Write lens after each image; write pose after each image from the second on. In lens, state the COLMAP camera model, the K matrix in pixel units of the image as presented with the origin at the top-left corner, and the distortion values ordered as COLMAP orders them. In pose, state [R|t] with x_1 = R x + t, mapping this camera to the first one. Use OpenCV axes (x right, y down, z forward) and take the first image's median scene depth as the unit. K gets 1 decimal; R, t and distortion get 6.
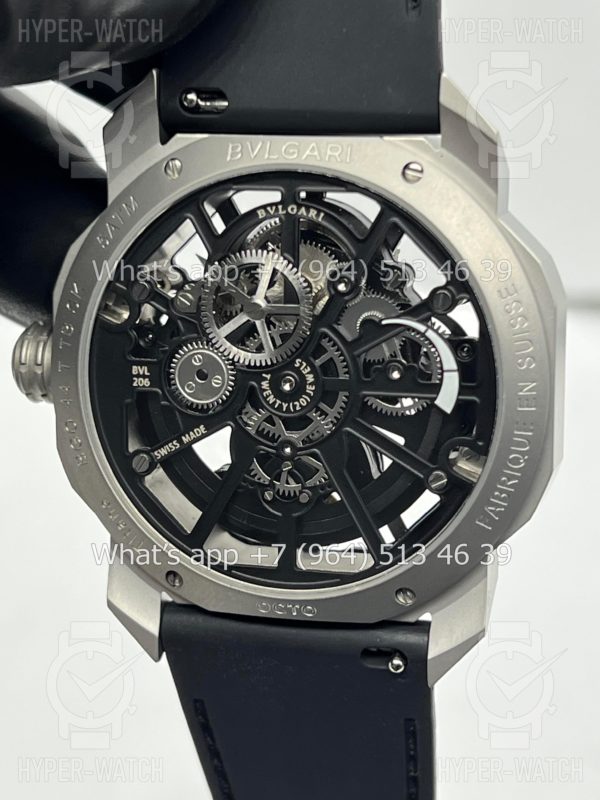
lens RADIAL K [[1975.0, 0, 300.3], [0, 1975.0, 401.5], [0, 0, 1]] dist [0.228678, 0.000000]
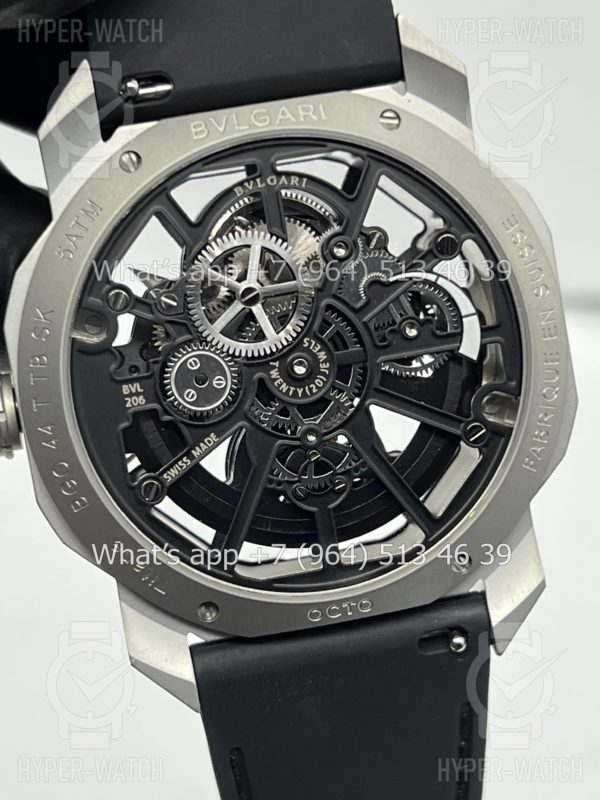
lens RADIAL K [[1975.0, 0, 302.7], [0, 1975.0, 397.6], [0, 0, 1]] dist [0.228678, 0.000000]
pose [[0.914472, -0.184898, 0.359937, -0.341503], [0.227015, 0.970755, -0.078092, 0.077857], [-0.334972, 0.153124, 0.929703, 0.137762]]
